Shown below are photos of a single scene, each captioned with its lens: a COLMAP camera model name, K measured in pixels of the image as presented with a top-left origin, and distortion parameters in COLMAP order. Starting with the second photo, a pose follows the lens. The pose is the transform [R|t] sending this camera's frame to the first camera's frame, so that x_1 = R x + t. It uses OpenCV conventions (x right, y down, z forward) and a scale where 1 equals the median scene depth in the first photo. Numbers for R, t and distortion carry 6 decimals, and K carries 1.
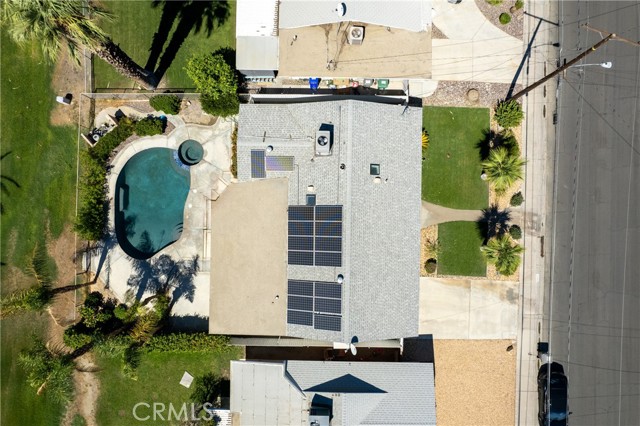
lens RADIAL K [[408.4, 0, 318.8], [0, 408.4, 216.1], [0, 0, 1]] dist [-0.077518, 0.071895]
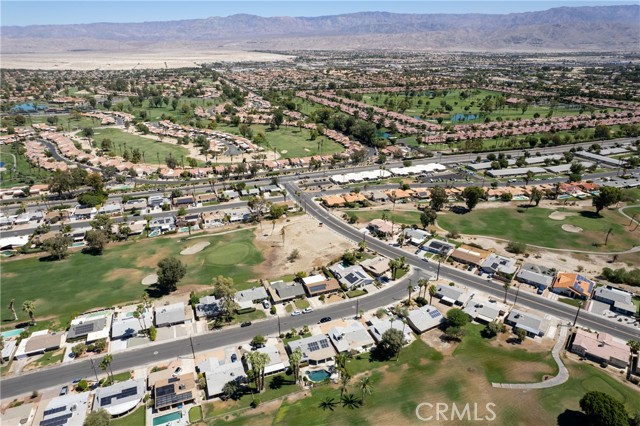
lens RADIAL K [[408.4, 0, 318.8], [0, 408.4, 216.1], [0, 0, 1]] dist [-0.077518, 0.071895]
pose [[-0.365953, -0.360624, 0.857921, -3.990165], [0.930533, -0.155318, 0.331638, -1.395110], [0.013654, 0.919688, 0.392412, -2.781584]]
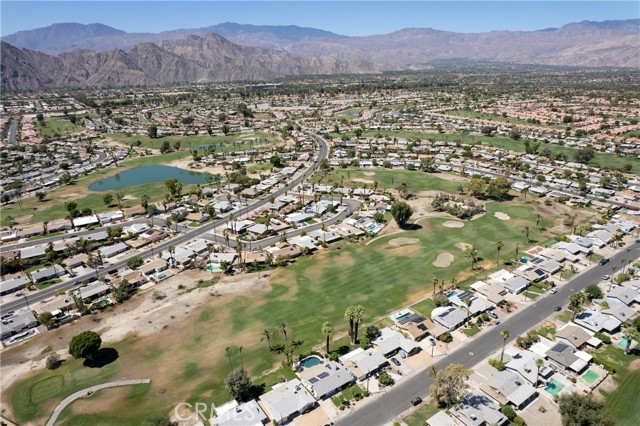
lens RADIAL K [[408.4, 0, 318.8], [0, 408.4, 216.1], [0, 0, 1]] dist [-0.077518, 0.071895]
pose [[0.580575, 0.281736, -0.763909, 3.274074], [-0.814156, 0.211322, -0.540825, 2.411344], [0.009061, 0.935931, 0.352066, -2.775071]]
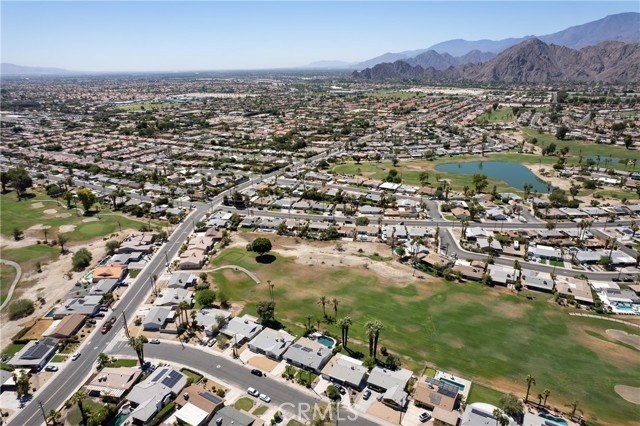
lens RADIAL K [[408.4, 0, 318.8], [0, 408.4, 216.1], [0, 0, 1]] dist [-0.077518, 0.071895]
pose [[-0.482641, 0.314331, -0.817468, 3.866935], [-0.875751, -0.161660, 0.454891, -2.327473], [0.010834, 0.935447, 0.353300, -2.774747]]
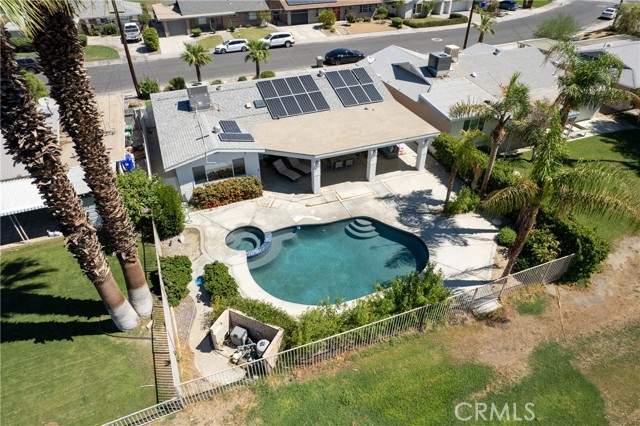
lens RADIAL K [[408.4, 0, 318.8], [0, 408.4, 216.1], [0, 0, 1]] dist [-0.077518, 0.071895]
pose [[-0.387618, -0.547007, 0.741981, -0.838005], [0.921766, -0.238723, 0.305546, -0.239519], [0.009992, 0.802368, 0.596746, 0.567918]]
